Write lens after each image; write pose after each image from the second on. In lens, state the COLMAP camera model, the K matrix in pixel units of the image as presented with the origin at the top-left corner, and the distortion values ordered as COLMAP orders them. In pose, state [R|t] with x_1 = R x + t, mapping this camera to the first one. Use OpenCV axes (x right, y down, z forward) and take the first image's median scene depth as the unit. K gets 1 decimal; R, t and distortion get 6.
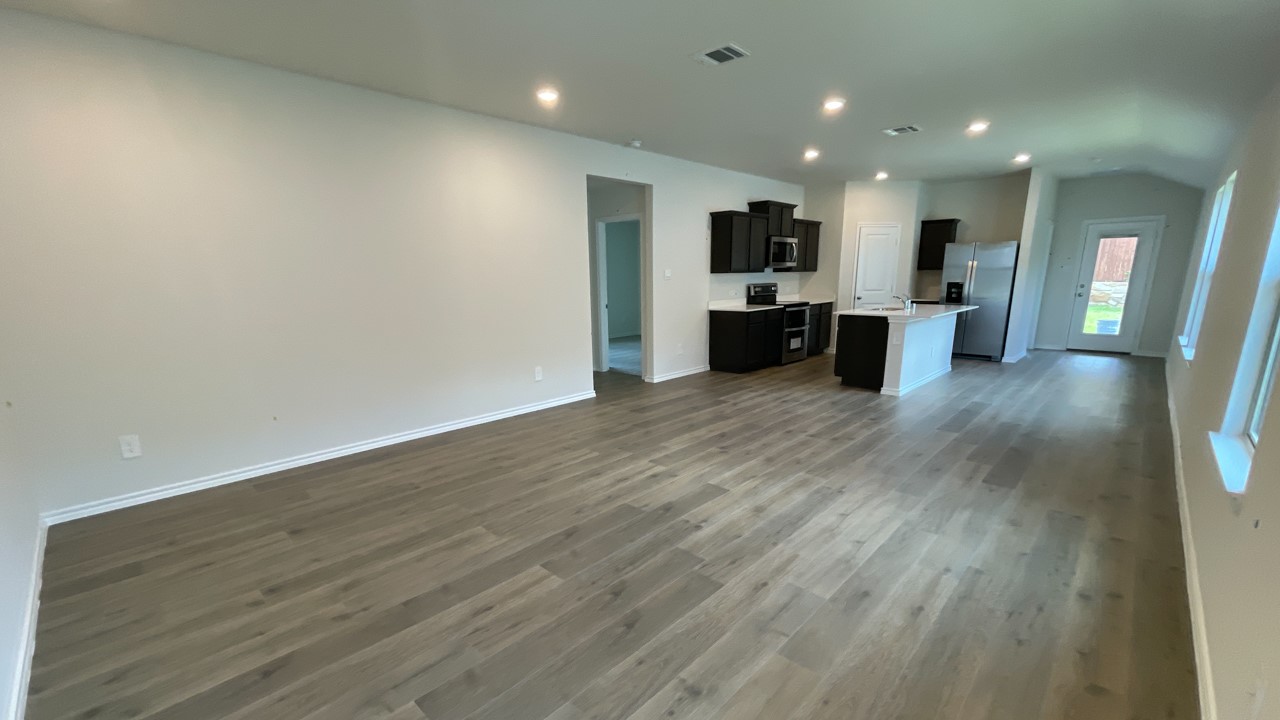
lens RADIAL K [[521.8, 0, 640.9], [0, 521.8, 390.8], [0, 0, 1]] dist [0.003803, 0.001420]
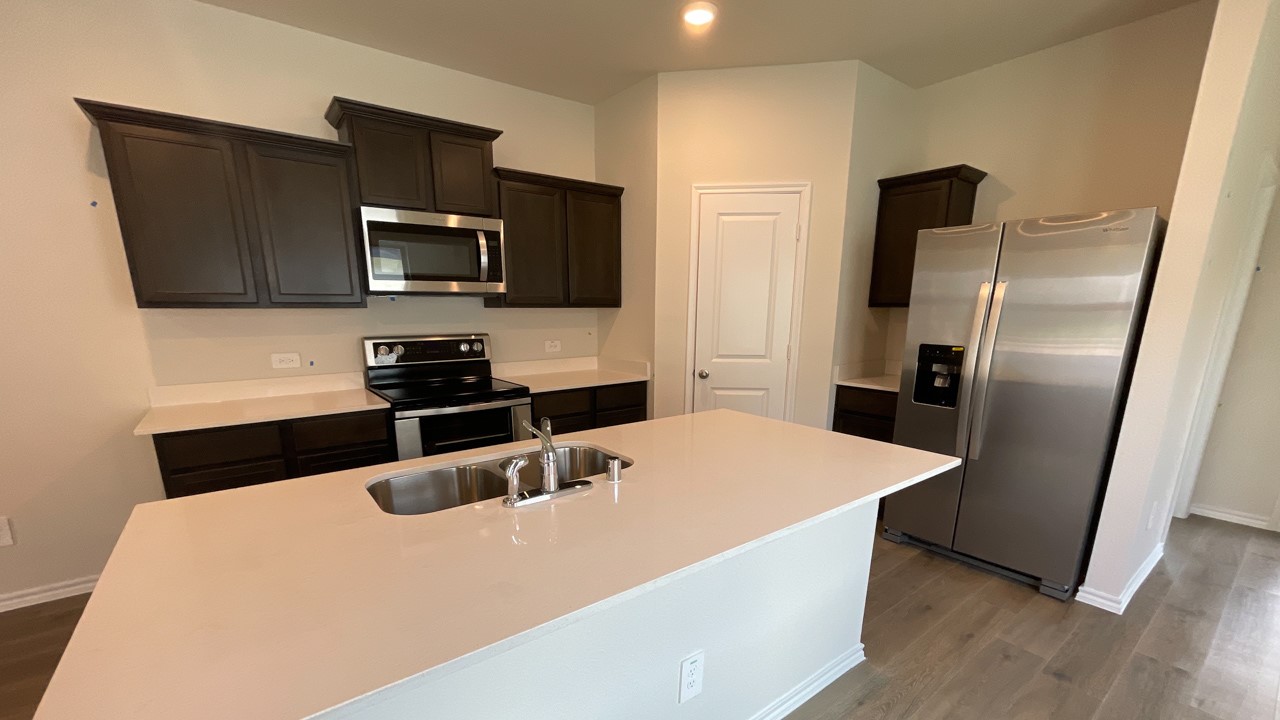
lens RADIAL K [[521.8, 0, 635.4], [0, 521.8, 429.8], [0, 0, 1]] dist [0.003803, 0.001420]
pose [[0.987142, 0.050091, -0.151795, 0.456996], [-0.047599, 0.998666, 0.020006, -0.149060], [0.152595, -0.012523, 0.988209, 0.629059]]
